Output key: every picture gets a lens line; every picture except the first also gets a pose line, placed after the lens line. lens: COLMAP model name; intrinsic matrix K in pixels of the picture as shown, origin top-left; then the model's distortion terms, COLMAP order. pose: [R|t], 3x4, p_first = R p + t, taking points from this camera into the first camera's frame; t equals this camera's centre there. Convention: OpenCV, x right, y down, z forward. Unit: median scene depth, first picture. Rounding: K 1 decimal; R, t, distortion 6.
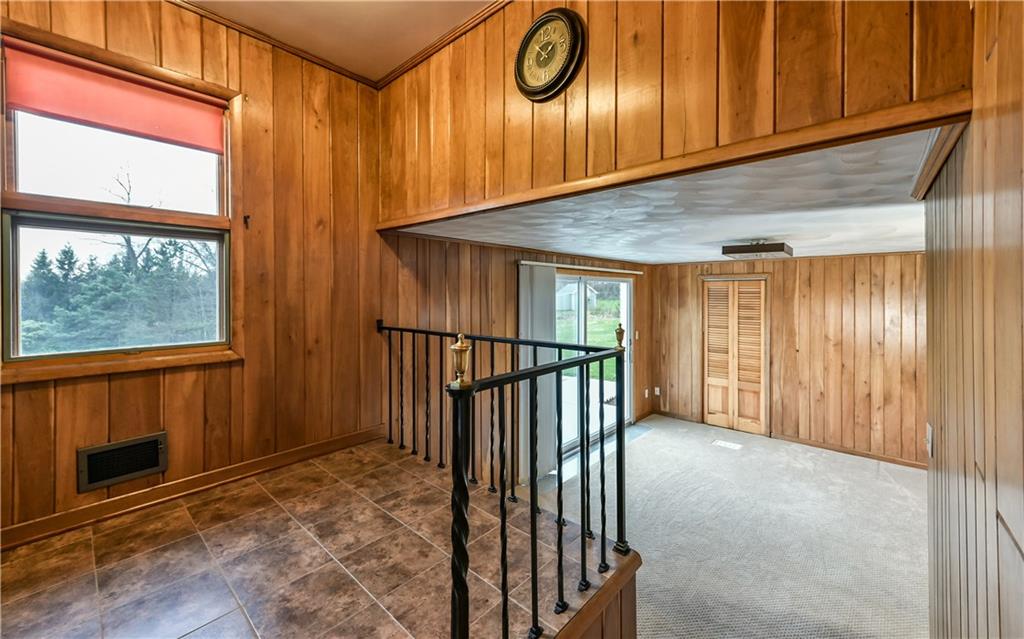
lens RADIAL K [[391.8, 0, 511.5], [0, 391.8, 292.3], [0, 0, 1]] dist [0.000365, 0.000372]
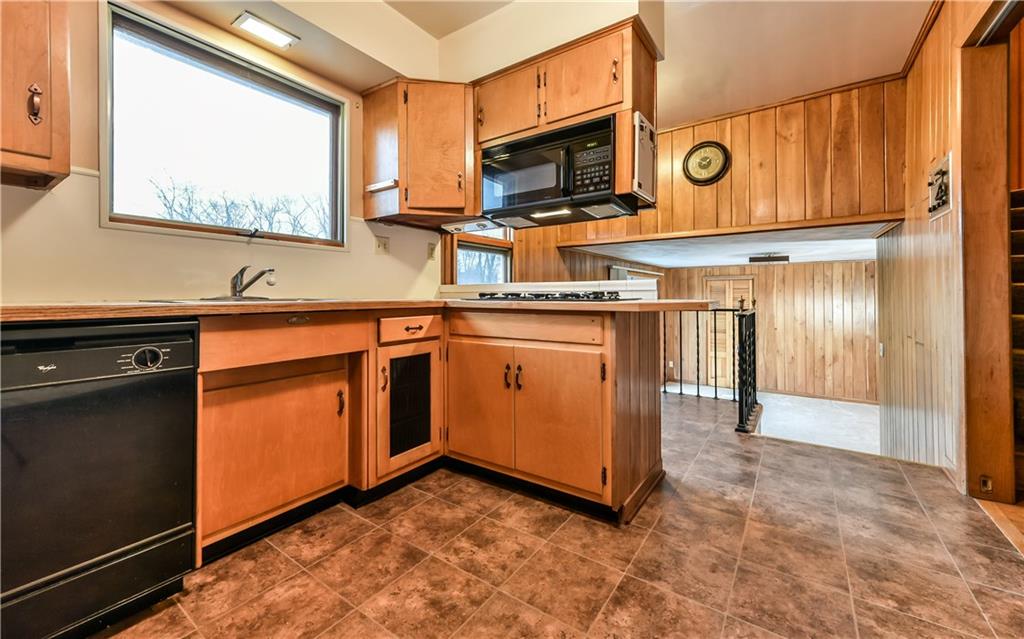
lens RADIAL K [[391.8, 0, 509.0], [0, 391.8, 293.5], [0, 0, 1]] dist [0.000365, 0.000372]
pose [[0.992589, -0.007192, 0.121304, -0.803505], [0.007669, 0.999965, -0.003465, 0.035298], [-0.121274, 0.004370, 0.992609, -0.589304]]
